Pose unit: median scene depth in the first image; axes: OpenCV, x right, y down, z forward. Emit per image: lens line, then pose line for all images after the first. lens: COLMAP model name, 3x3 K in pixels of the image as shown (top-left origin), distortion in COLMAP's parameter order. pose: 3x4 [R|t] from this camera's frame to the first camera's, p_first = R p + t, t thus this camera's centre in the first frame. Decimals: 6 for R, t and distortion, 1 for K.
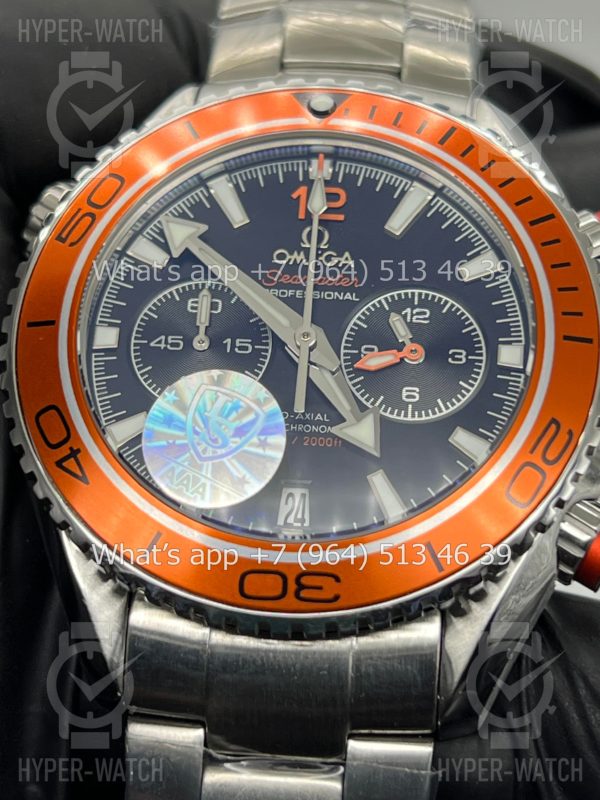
lens RADIAL K [[2092.5, 0, 301.0], [0, 2092.5, 428.3], [0, 0, 1]] dist [0.398367, -0.061235]
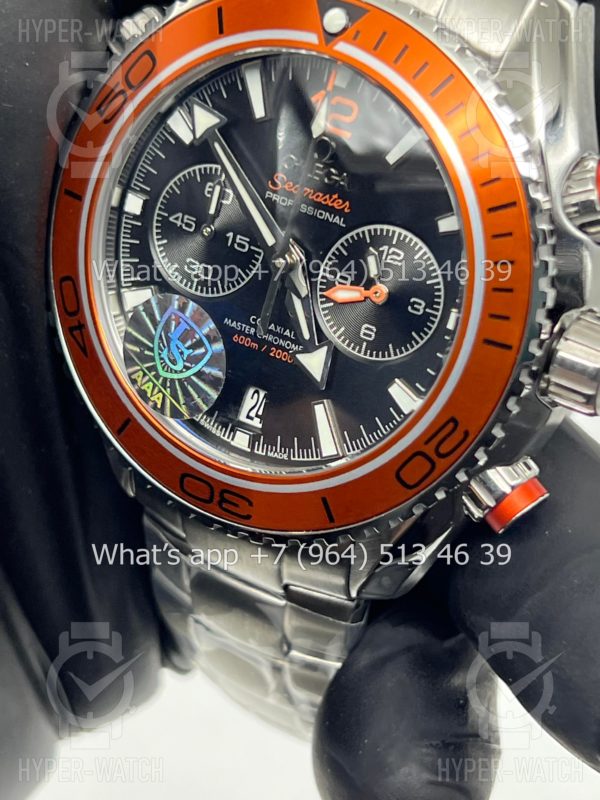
lens RADIAL K [[2092.5, 0, 301.0], [0, 2092.5, 428.3], [0, 0, 1]] dist [0.398367, -0.061235]
pose [[0.898935, 0.266936, -0.347362, 0.402351], [-0.037969, 0.837407, 0.545259, -0.552144], [0.436433, -0.476964, 0.762910, 0.139471]]
